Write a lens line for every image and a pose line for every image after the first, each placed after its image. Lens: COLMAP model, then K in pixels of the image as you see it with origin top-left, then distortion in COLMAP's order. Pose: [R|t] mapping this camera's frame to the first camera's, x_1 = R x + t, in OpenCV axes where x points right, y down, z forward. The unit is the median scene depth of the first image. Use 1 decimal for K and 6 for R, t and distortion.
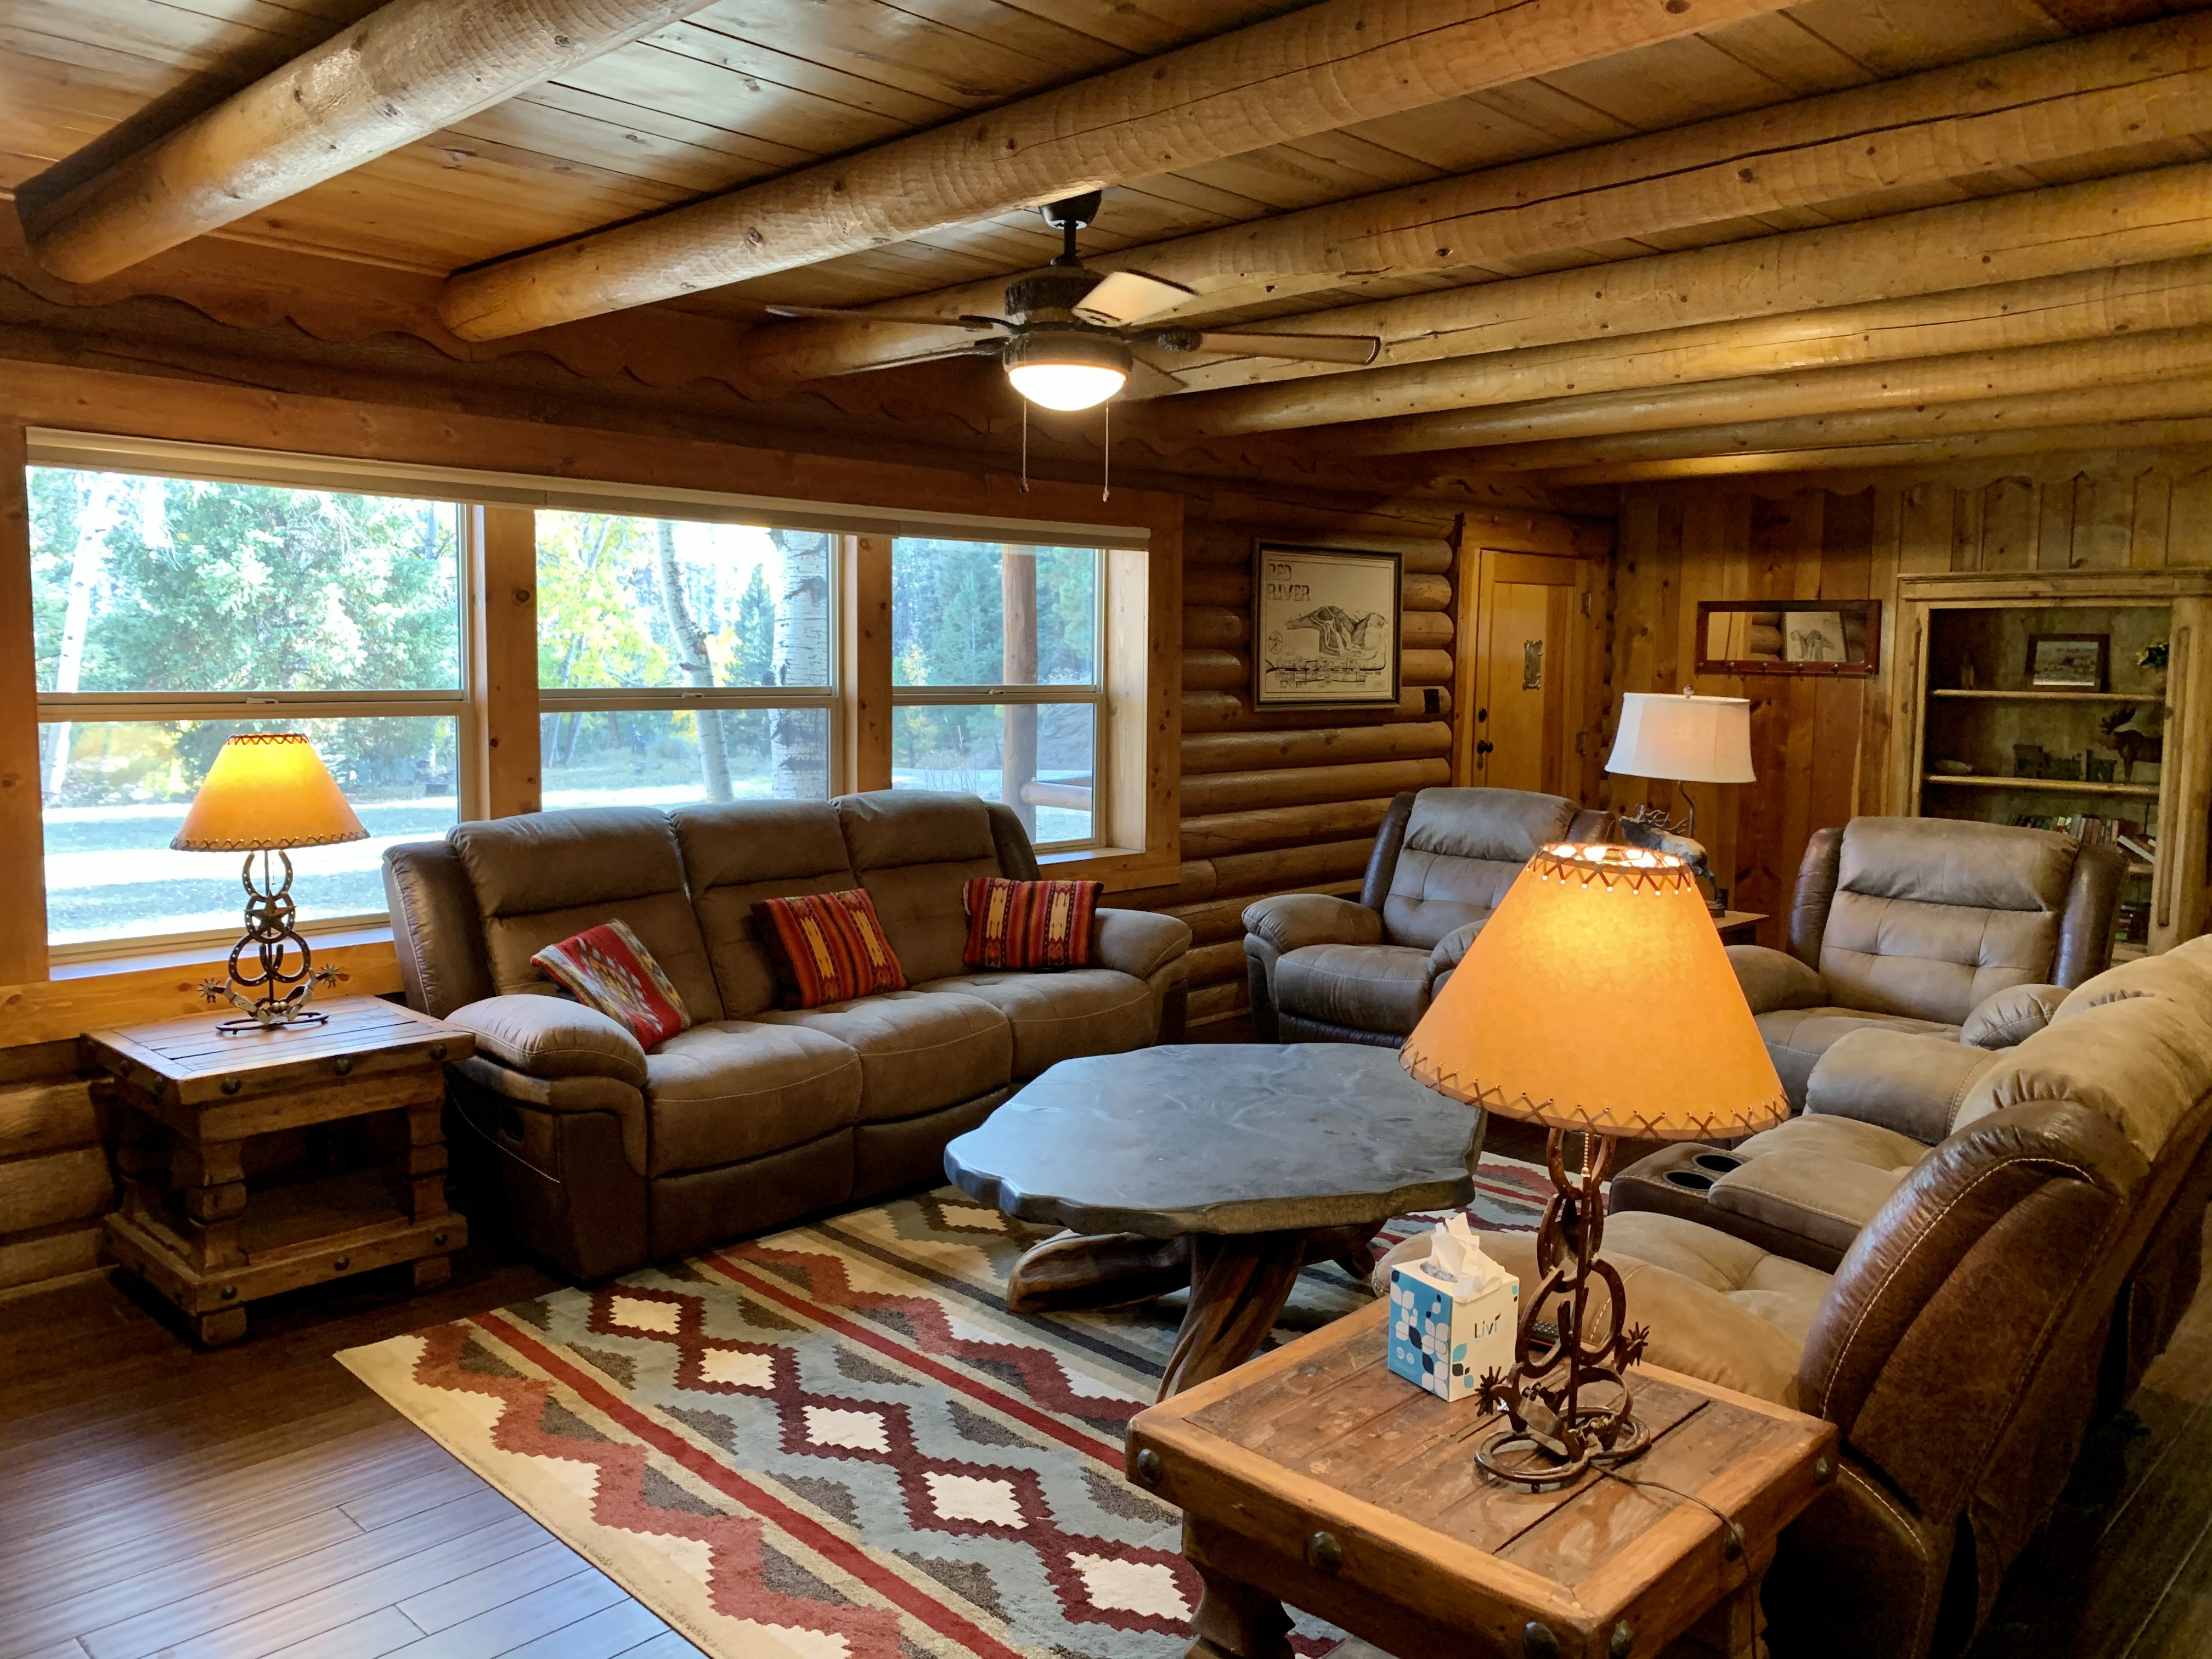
lens RADIAL K [[1687.3, 0, 1106.0], [0, 1687.3, 829.5], [0, 0, 1]] dist [0.012808, -0.014114]
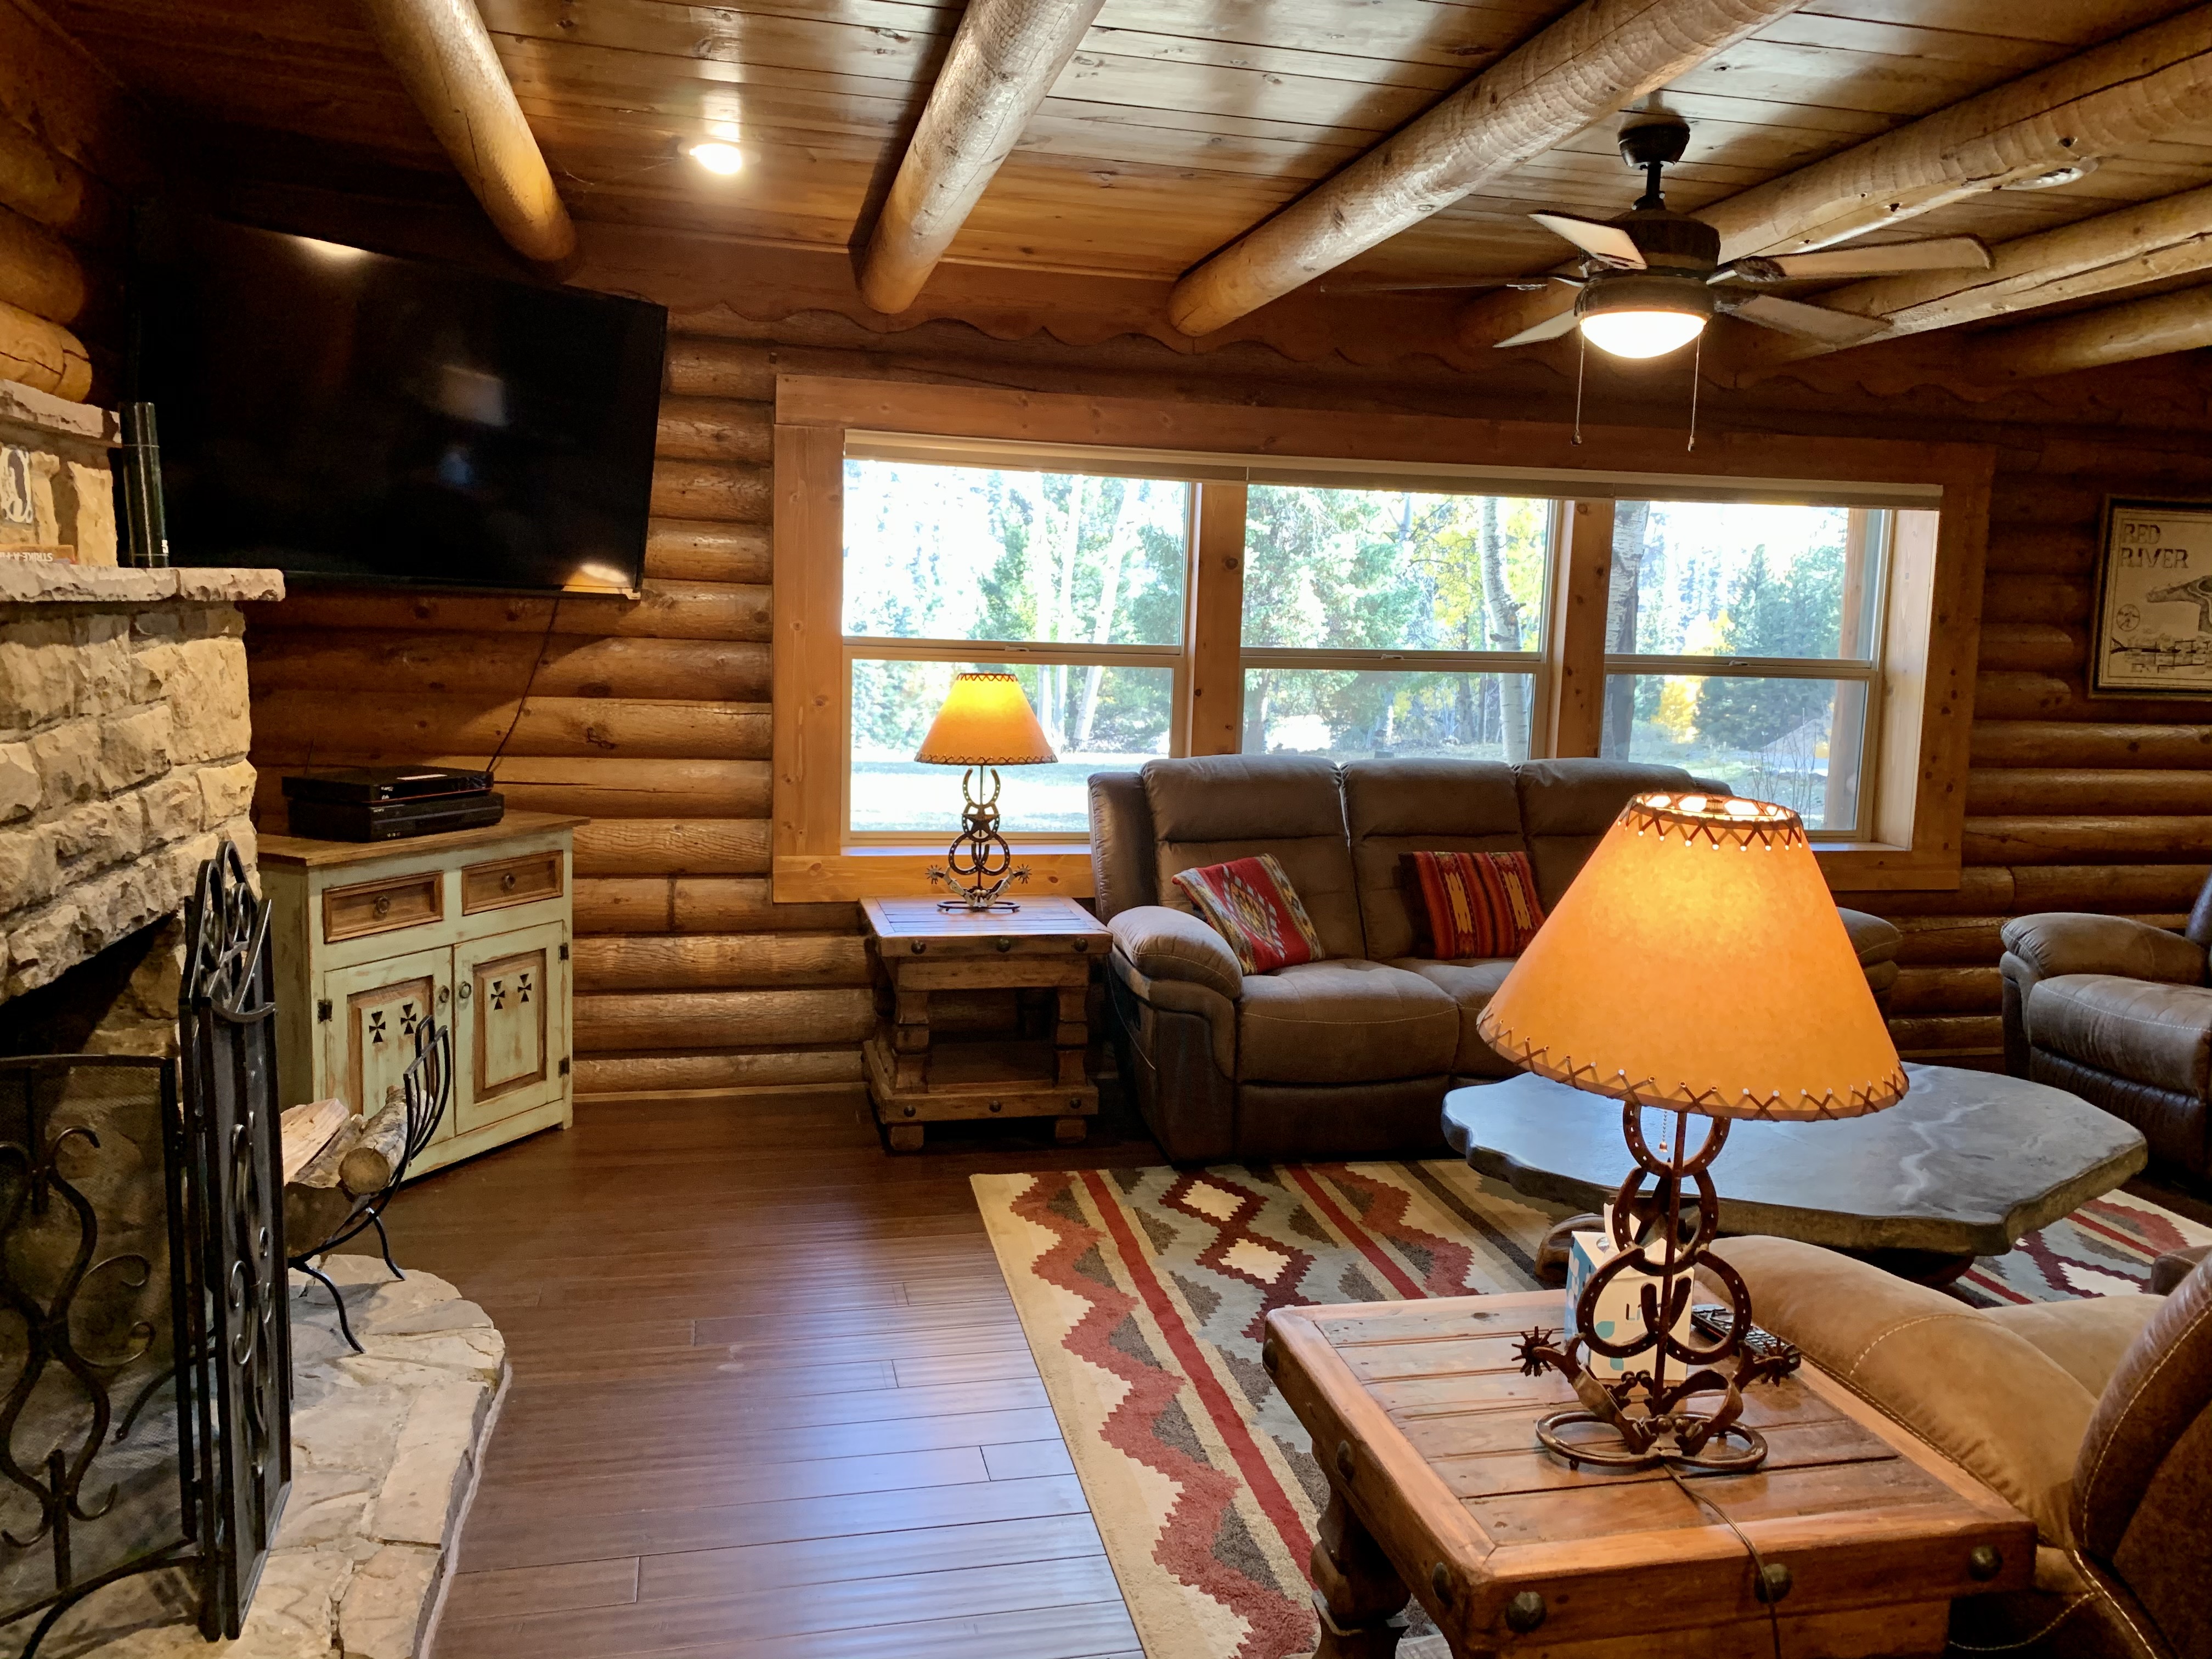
lens RADIAL K [[1669.5, 0, 1110.4], [0, 1669.5, 817.9], [0, 0, 1]] dist [0.137978, -0.175762]
pose [[0.837675, 0.079982, -0.540280, 0.217063], [-0.078781, 0.996569, 0.025385, 0.009736], [0.540457, 0.021299, 0.841102, 0.018186]]
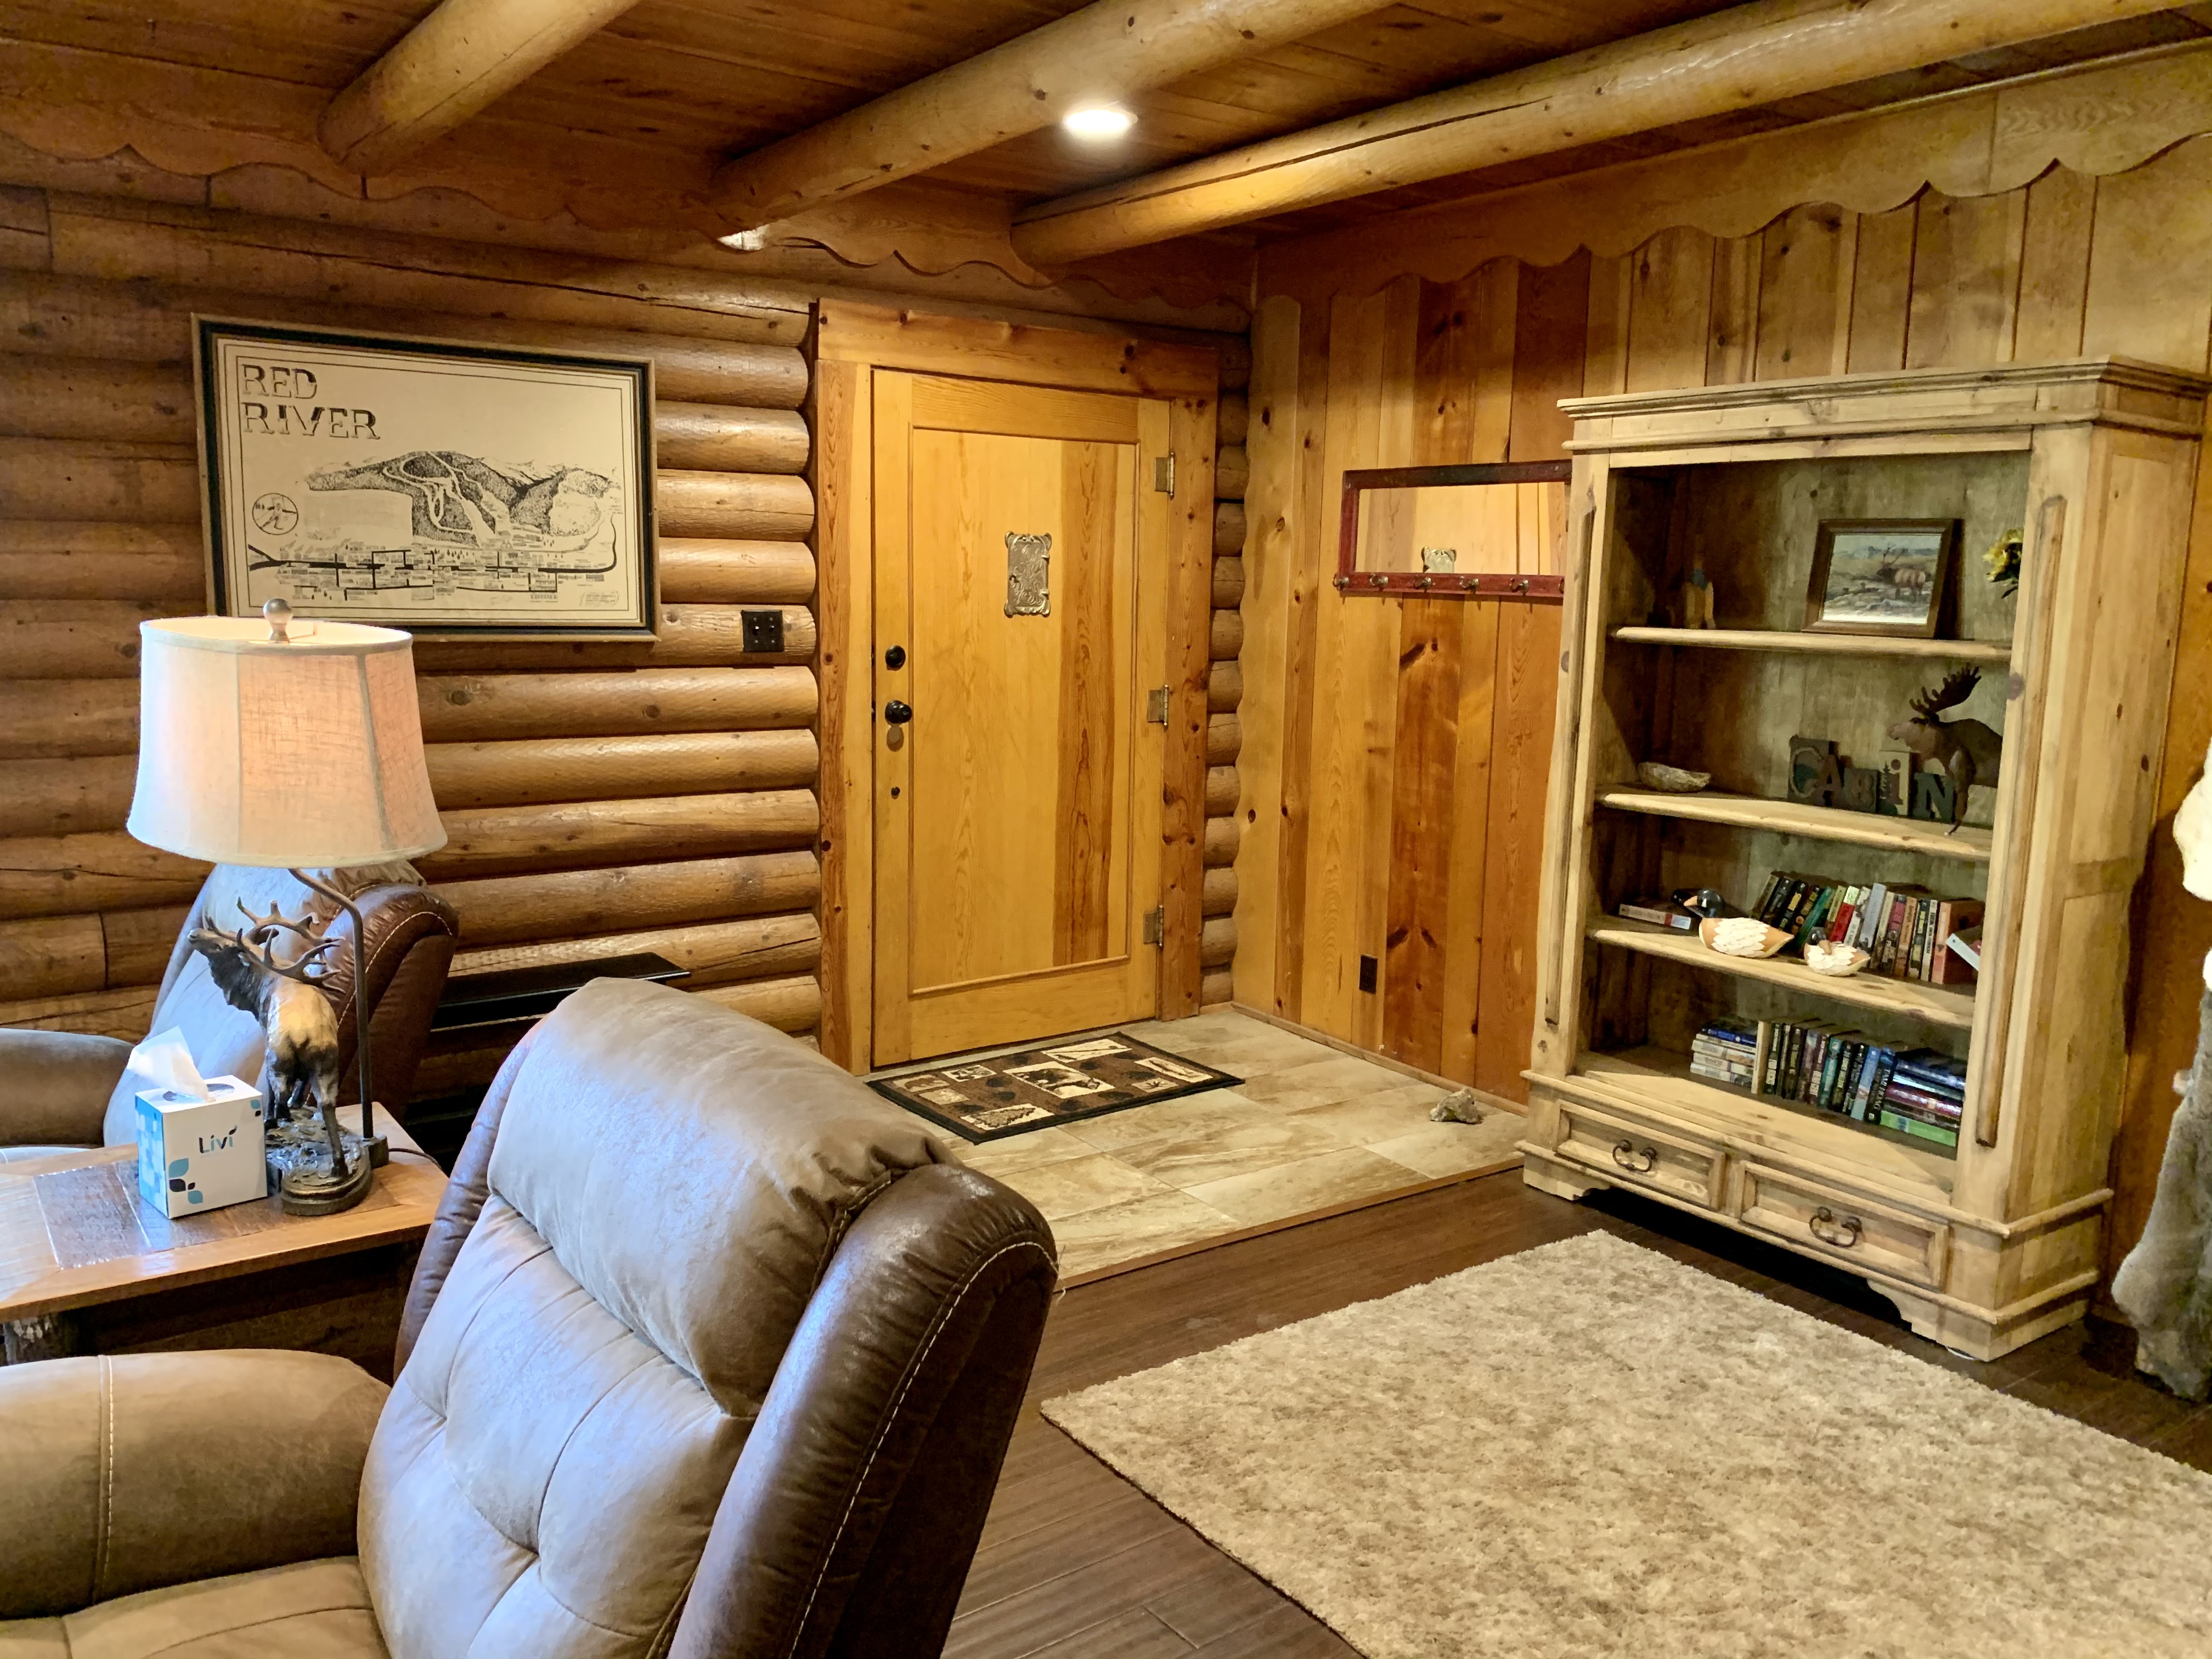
lens RADIAL K [[1687.3, 0, 1106.0], [0, 1687.3, 829.5], [0, 0, 1]] dist [0.012808, -0.014114]
pose [[0.987371, 0.037235, -0.153989, 0.673626], [-0.030952, 0.998595, 0.043001, -0.061926], [0.155374, -0.037692, 0.987136, 0.751776]]
